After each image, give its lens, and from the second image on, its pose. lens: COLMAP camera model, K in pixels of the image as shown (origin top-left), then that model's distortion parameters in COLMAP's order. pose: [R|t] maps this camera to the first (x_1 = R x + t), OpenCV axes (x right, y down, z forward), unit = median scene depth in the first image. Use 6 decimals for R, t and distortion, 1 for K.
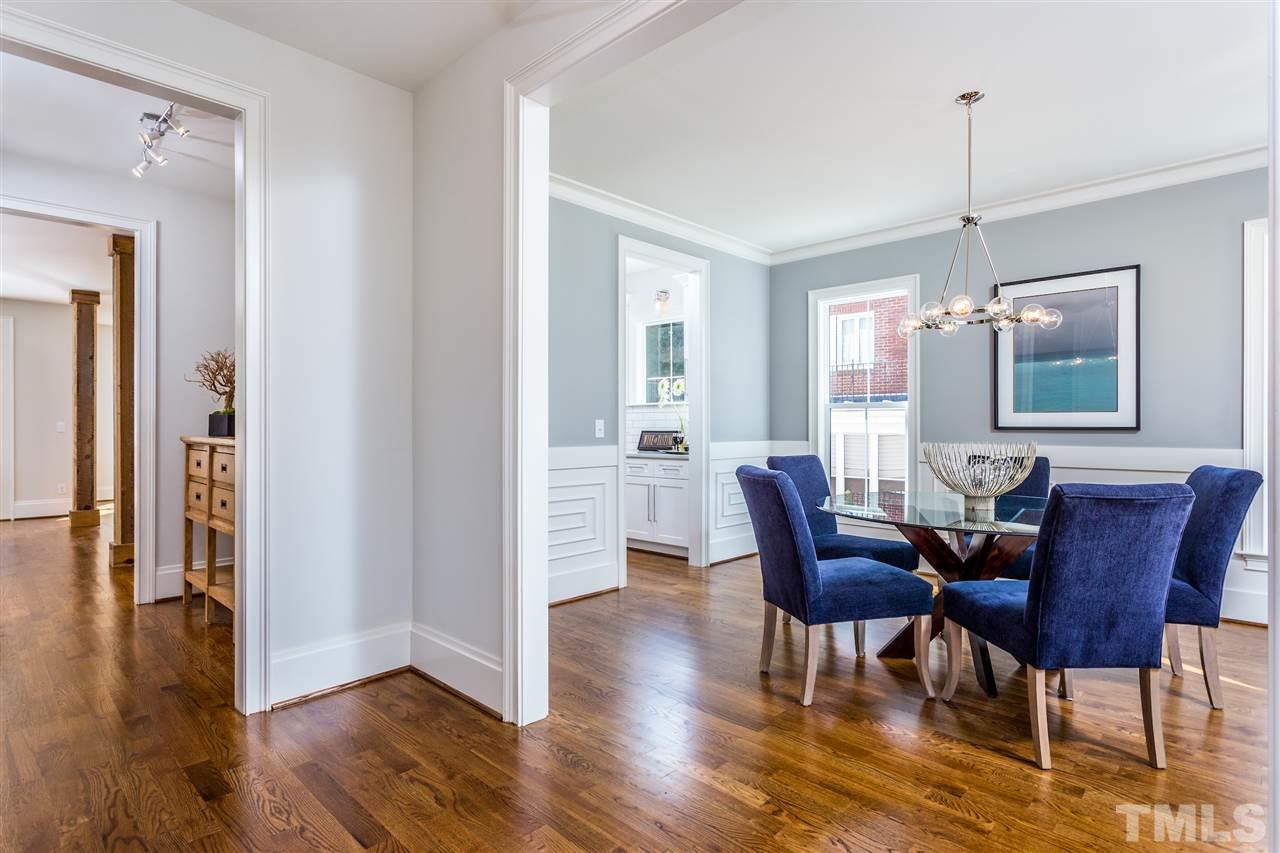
lens RADIAL K [[691.6, 0, 641.0], [0, 691.6, 428.4], [0, 0, 1]] dist [-0.003359, -0.000652]
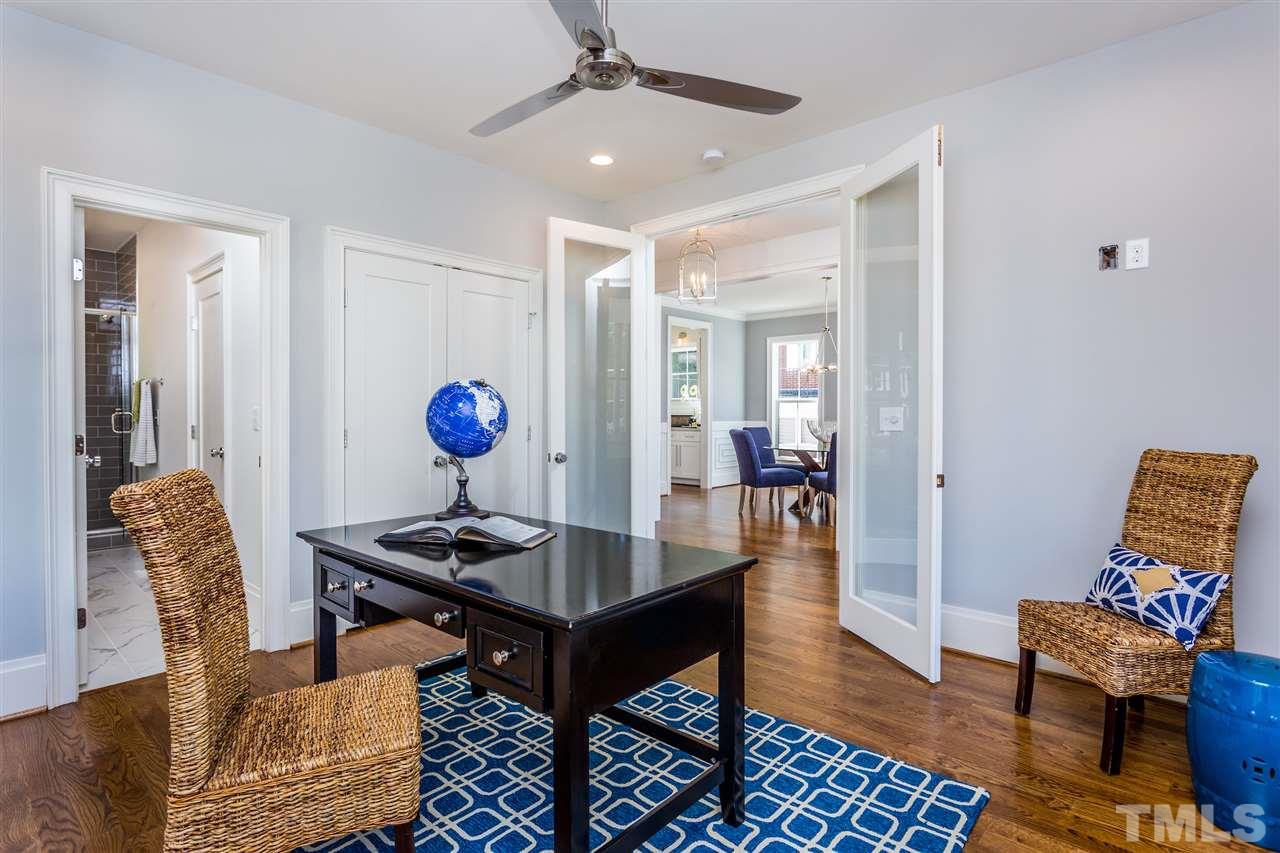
lens RADIAL K [[691.6, 0, 641.0], [0, 691.6, 428.4], [0, 0, 1]] dist [-0.003359, -0.000652]
pose [[0.999661, -0.002981, 0.025864, -0.143301], [0.002440, 0.999779, 0.020894, 0.000842], [-0.025921, -0.020824, 0.999447, -0.864238]]
